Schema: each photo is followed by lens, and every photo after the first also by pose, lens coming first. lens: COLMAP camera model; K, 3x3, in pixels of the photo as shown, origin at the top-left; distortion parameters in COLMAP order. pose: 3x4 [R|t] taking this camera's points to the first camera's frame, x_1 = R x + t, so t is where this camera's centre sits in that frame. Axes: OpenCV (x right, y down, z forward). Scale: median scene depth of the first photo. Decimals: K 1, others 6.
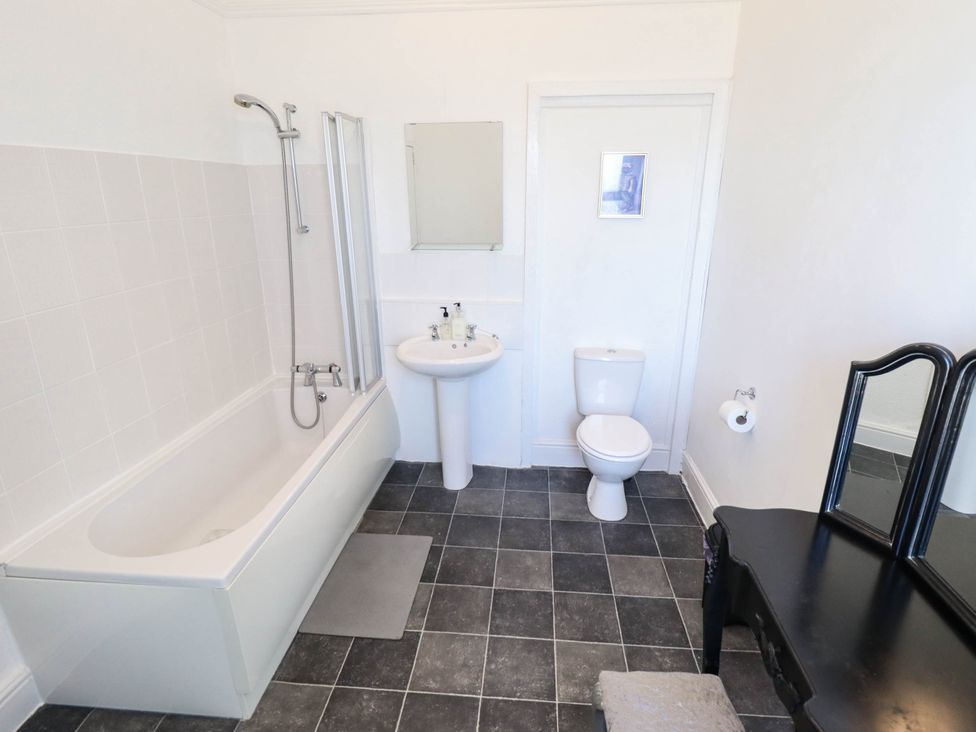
lens RADIAL K [[519.2, 0, 495.2], [0, 519.2, 363.6], [0, 0, 1]] dist [-0.006621, -0.009463]
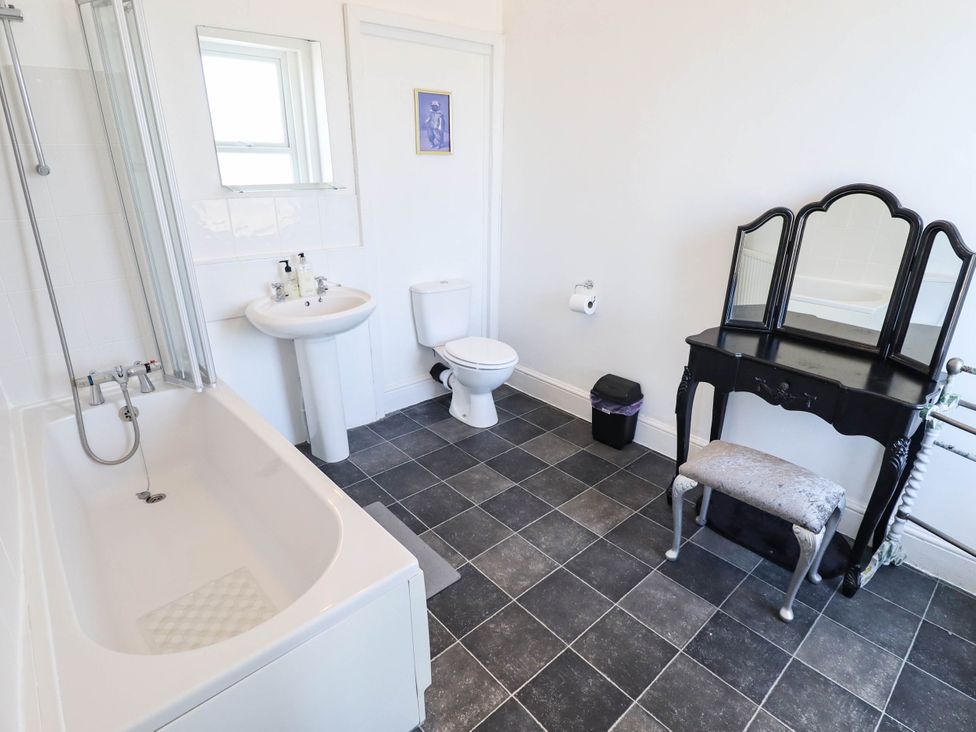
lens RADIAL K [[519.2, 0, 498.4], [0, 519.2, 370.2], [0, 0, 1]] dist [-0.006621, -0.009463]
pose [[0.683526, -0.263565, 0.680680, -0.522067], [0.215018, 0.963859, 0.157297, 0.006899], [-0.697538, 0.038842, 0.715494, 0.165330]]
